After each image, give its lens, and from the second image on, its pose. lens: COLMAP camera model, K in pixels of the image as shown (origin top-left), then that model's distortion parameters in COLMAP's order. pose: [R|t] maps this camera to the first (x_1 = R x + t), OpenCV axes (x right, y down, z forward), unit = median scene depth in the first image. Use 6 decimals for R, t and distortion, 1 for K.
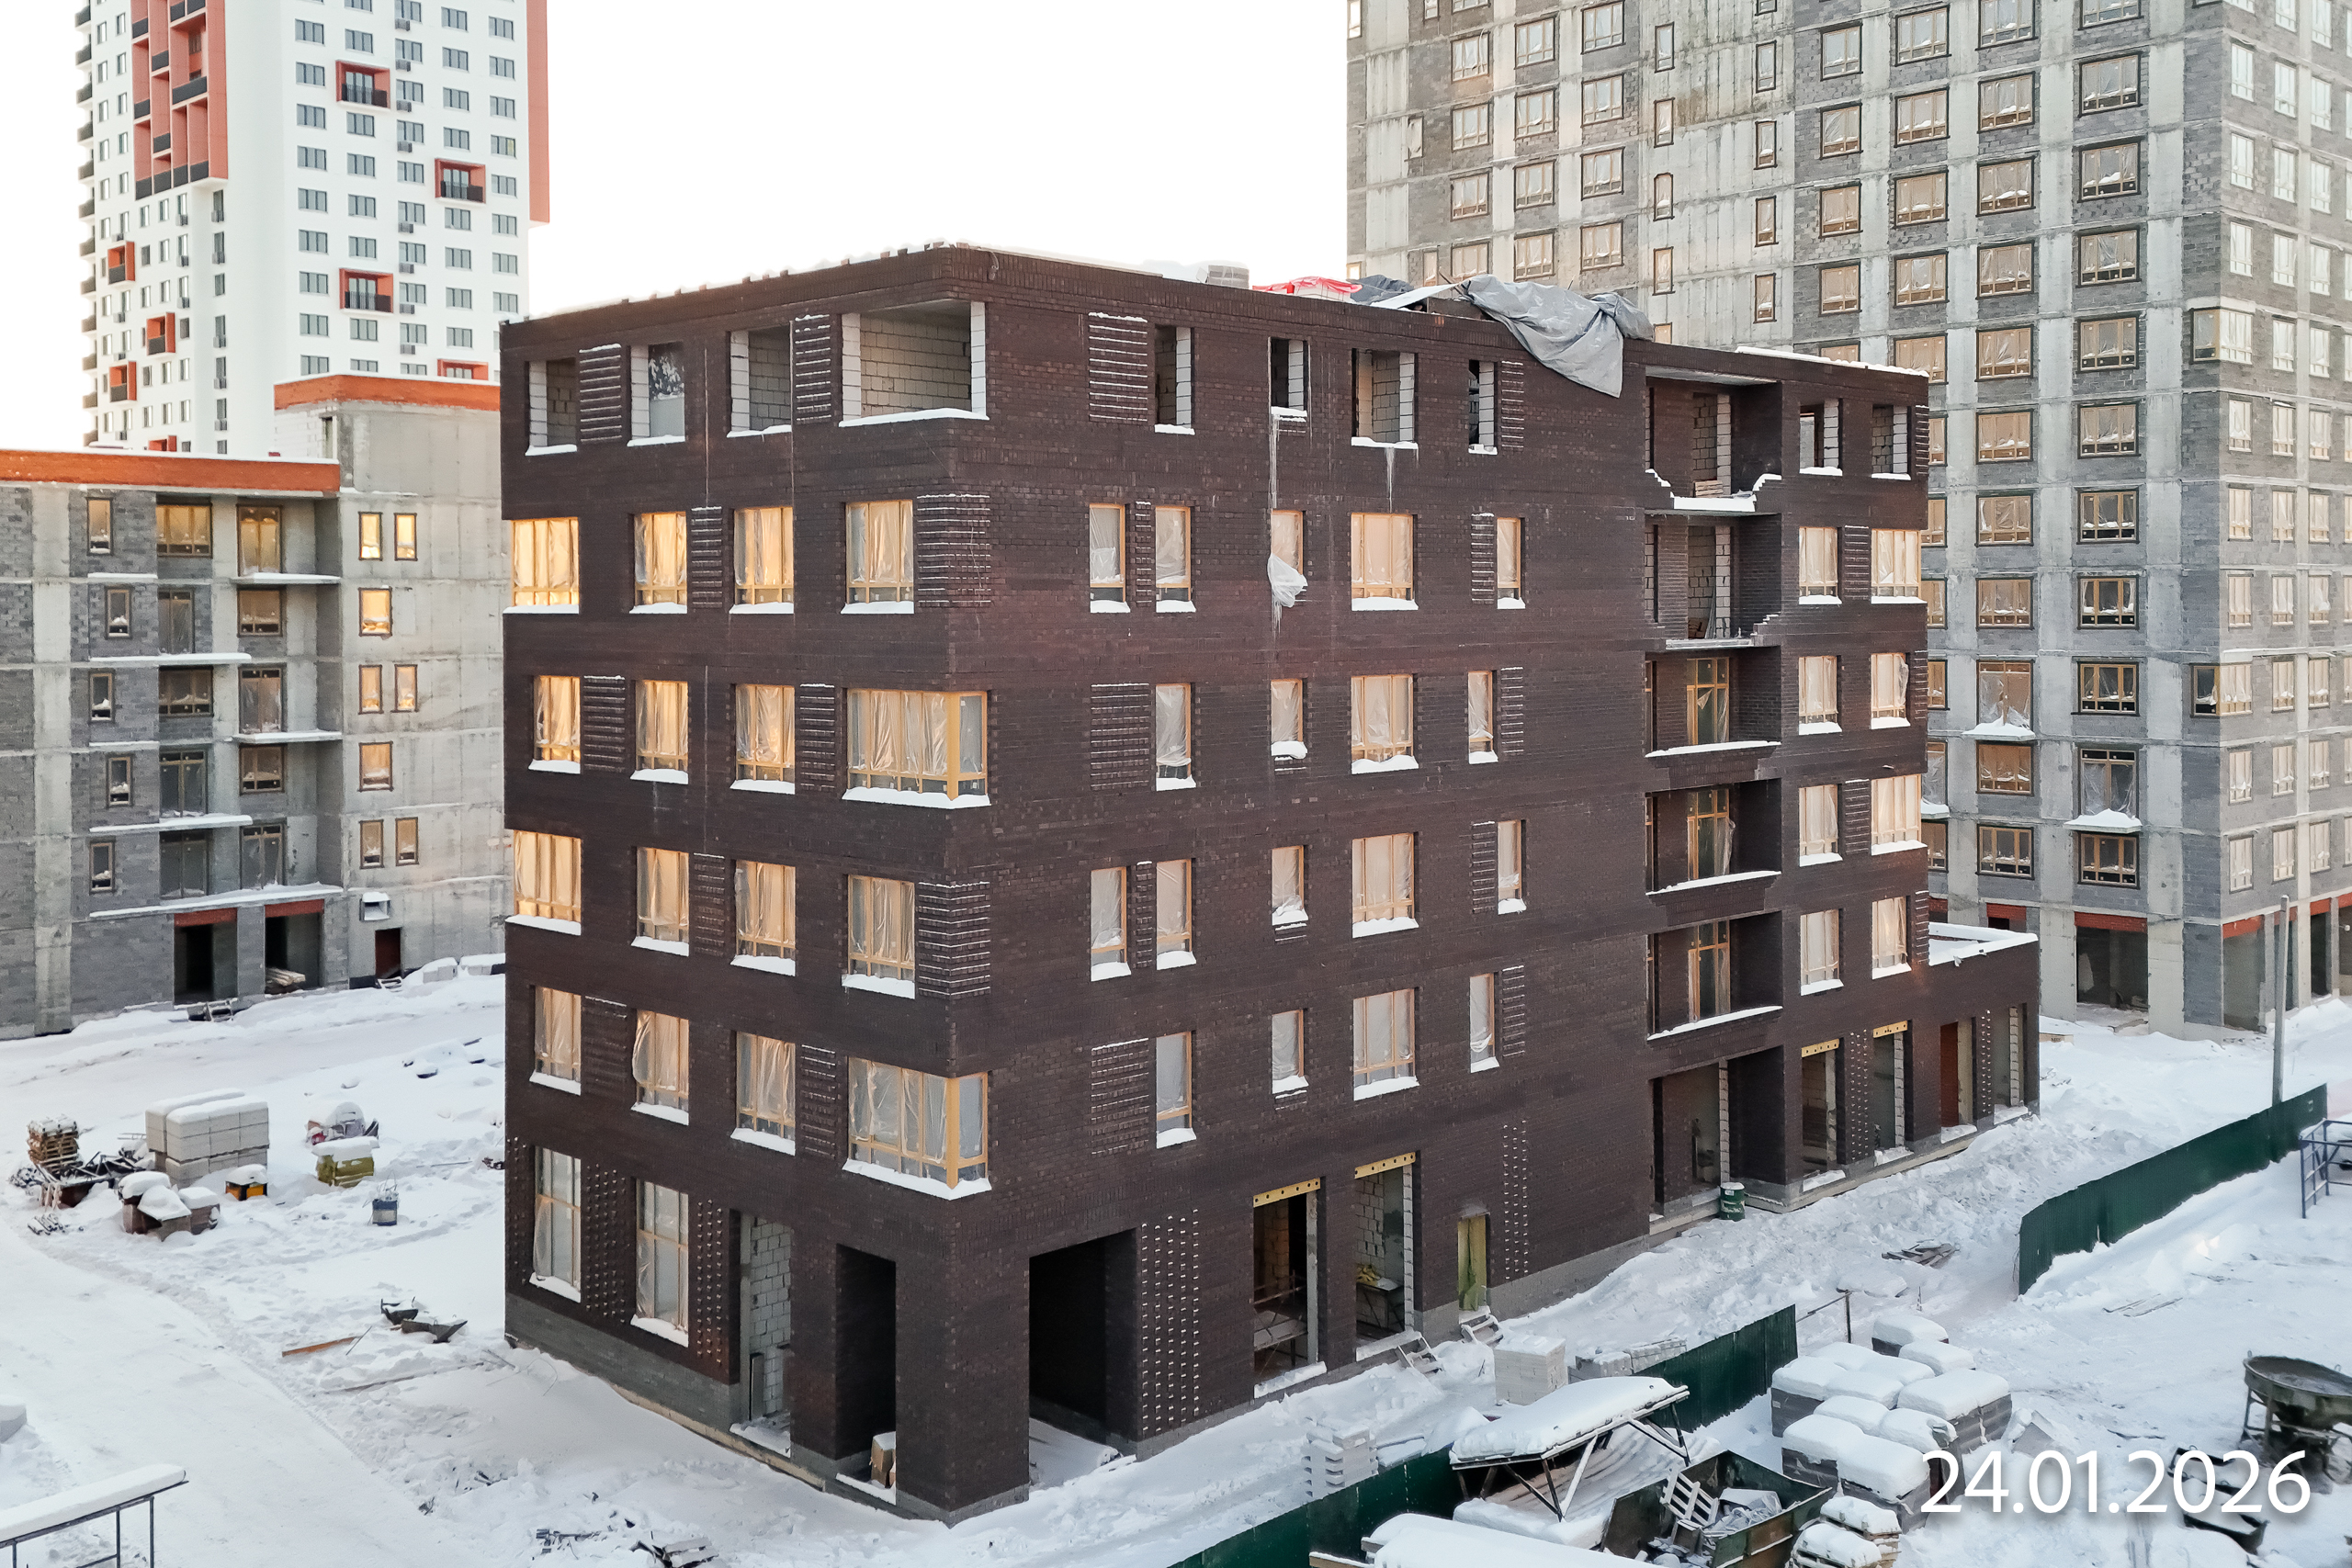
lens RADIAL K [[2232.5, 0, 1171.2], [0, 2232.5, 631.1], [0, 0, 1]] dist [0.109993, -0.137186]
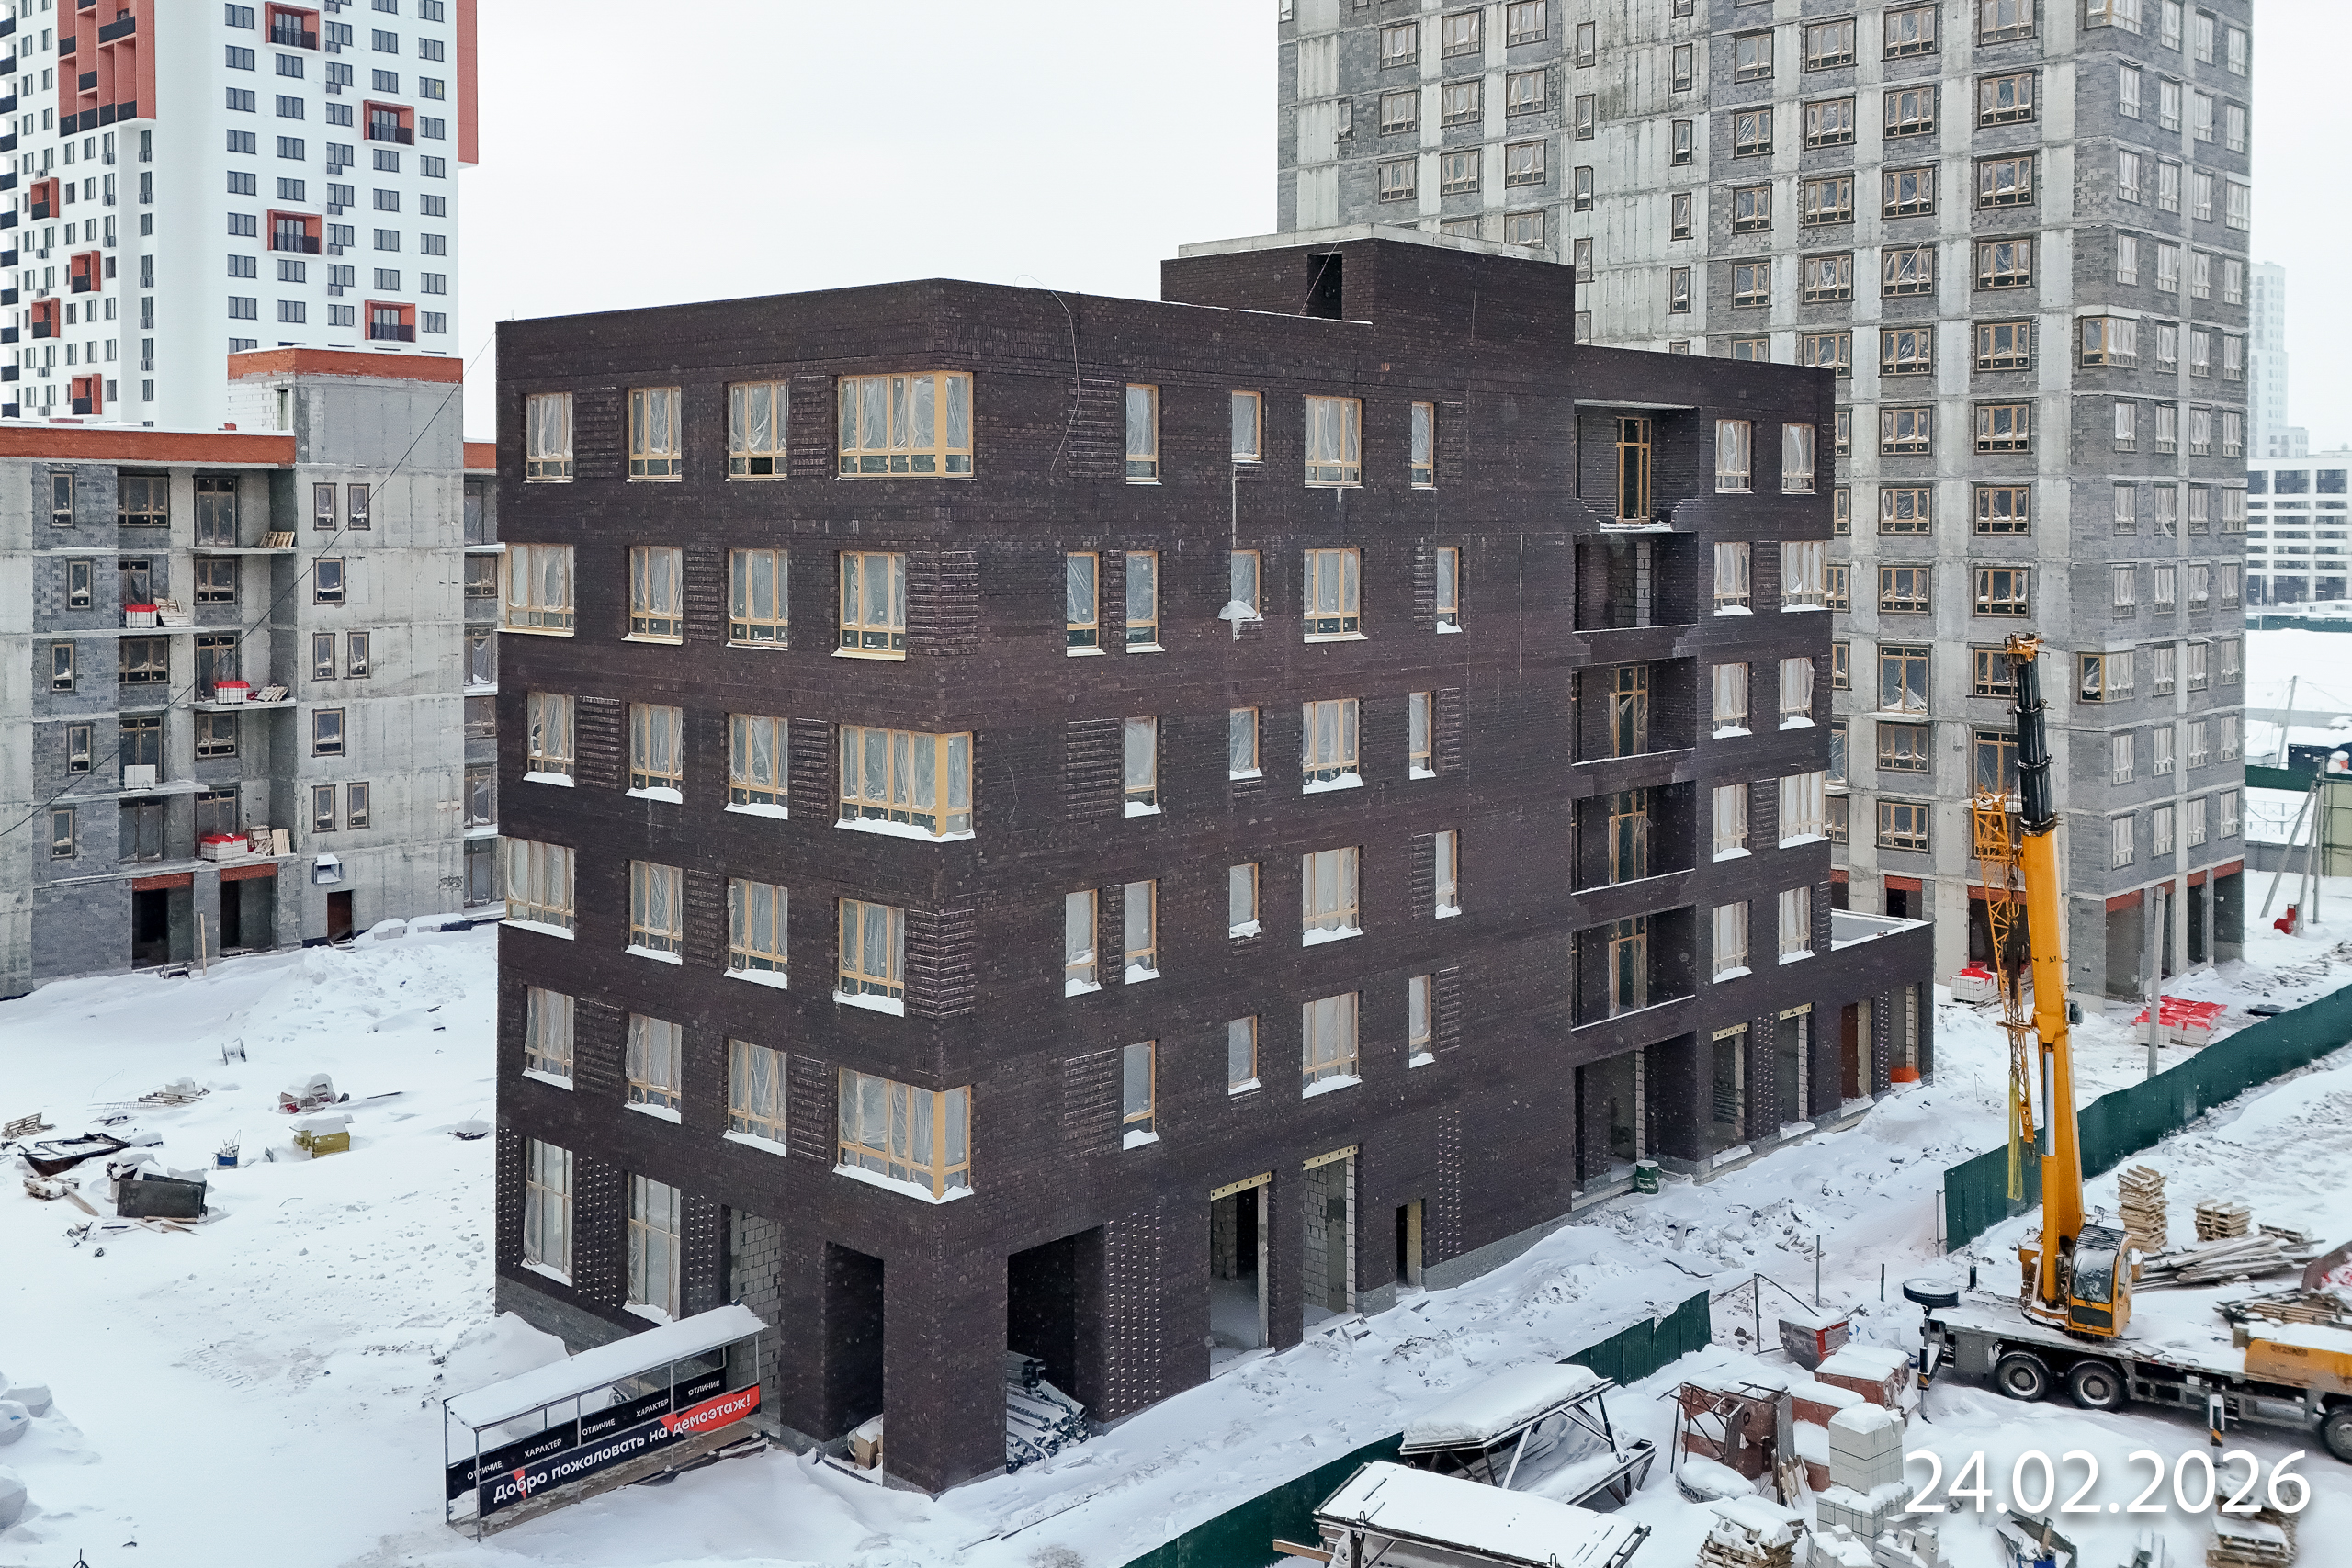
lens RADIAL K [[2246.5, 0, 1149.4], [0, 2246.5, 552.4], [0, 0, 1]] dist [0.103063, -0.149617]
pose [[0.999464, 0.007987, 0.031761, -0.015847], [-0.008096, 0.999962, 0.003318, -0.031041], [-0.031733, -0.003574, 0.999490, -0.042803]]
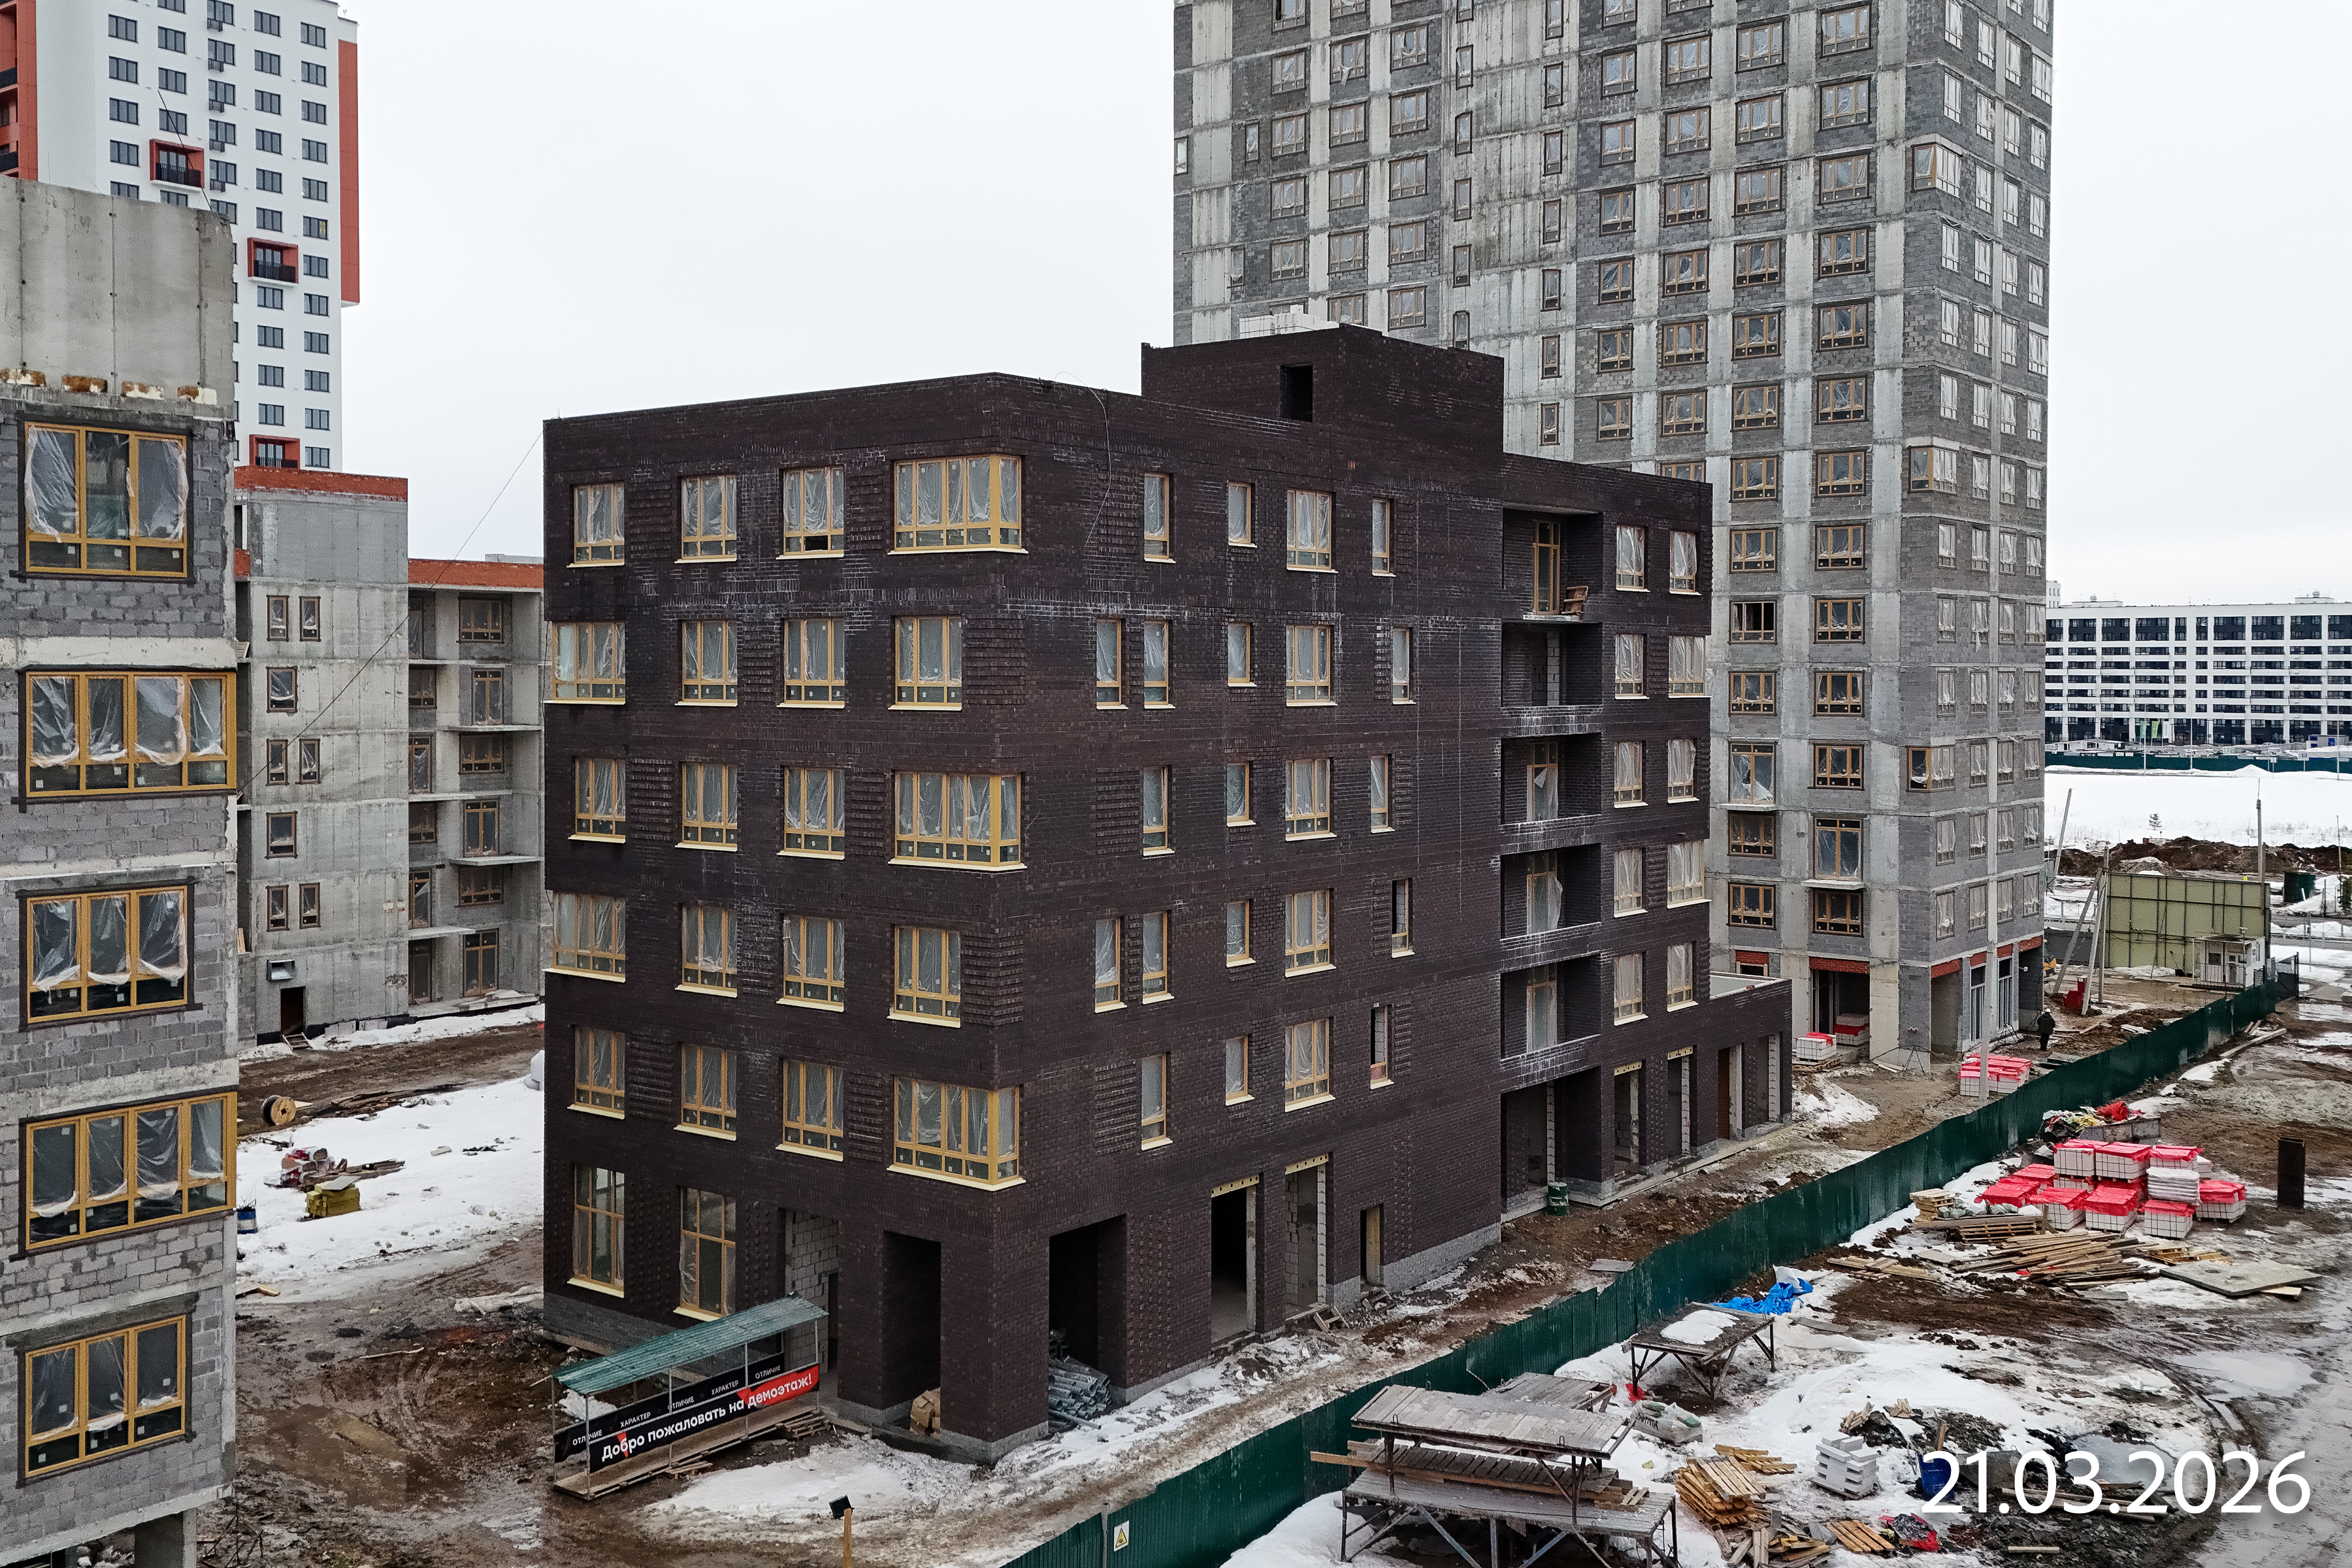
lens RADIAL K [[2182.8, 0, 1161.9], [0, 2182.8, 711.1], [0, 0, 1]] dist [0.118293, -0.183835]
pose [[0.992841, 0.005721, 0.119304, -0.071991], [-0.006371, 0.999967, 0.005065, -0.007067], [-0.119271, -0.005789, 0.992845, -0.094215]]
